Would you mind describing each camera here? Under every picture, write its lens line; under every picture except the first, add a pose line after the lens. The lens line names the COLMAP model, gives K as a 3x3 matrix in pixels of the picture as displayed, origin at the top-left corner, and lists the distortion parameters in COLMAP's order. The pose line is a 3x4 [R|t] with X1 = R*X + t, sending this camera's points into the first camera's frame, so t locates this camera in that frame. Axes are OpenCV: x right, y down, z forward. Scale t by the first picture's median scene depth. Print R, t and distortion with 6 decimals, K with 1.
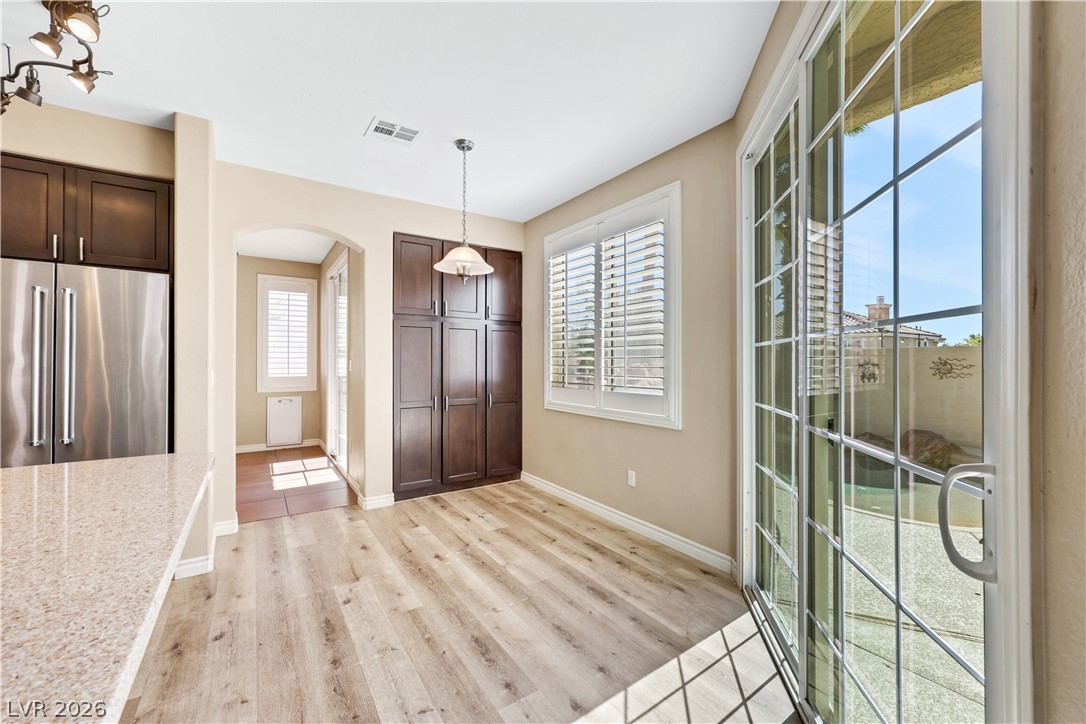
lens RADIAL K [[439.4, 0, 548.2], [0, 439.4, 365.3], [0, 0, 1]] dist [0.000648, 0.000064]
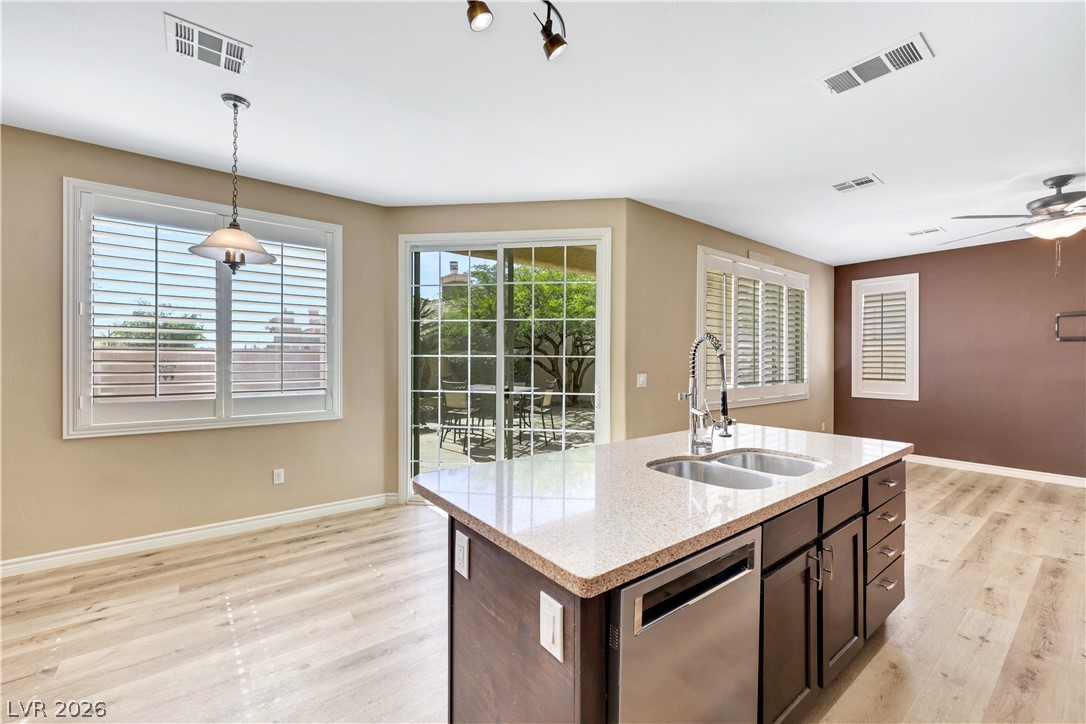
lens RADIAL K [[438.4, 0, 538.1], [0, 438.4, 360.7], [0, 0, 1]] dist [0.001381, 0.000272]
pose [[-0.048135, -0.001536, 0.998840, -1.007681], [0.002517, 0.999995, 0.001659, -0.028372], [-0.998838, 0.002594, -0.048131, 0.465272]]
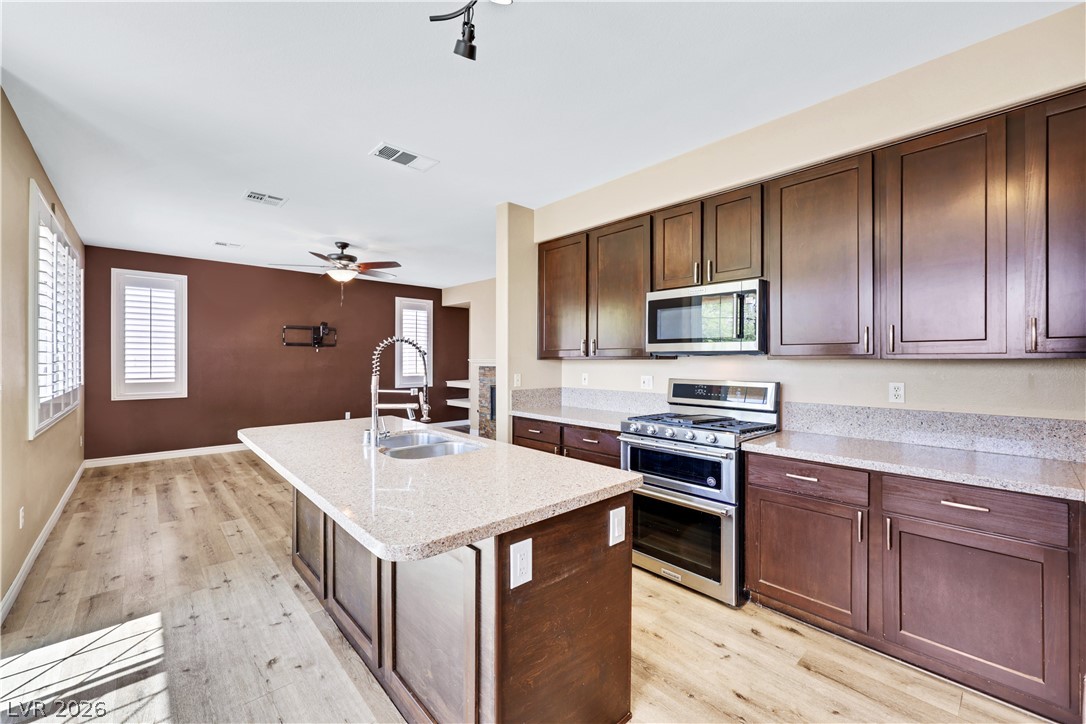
lens RADIAL K [[442.8, 0, 545.0], [0, 442.8, 359.0], [0, 0, 1]] dist [-0.001484, 0.000484]
pose [[-0.990106, -0.000721, -0.140323, -0.524139], [-0.001379, 0.999989, 0.004593, -0.032656], [0.140318, 0.004741, -0.990095, 0.949875]]
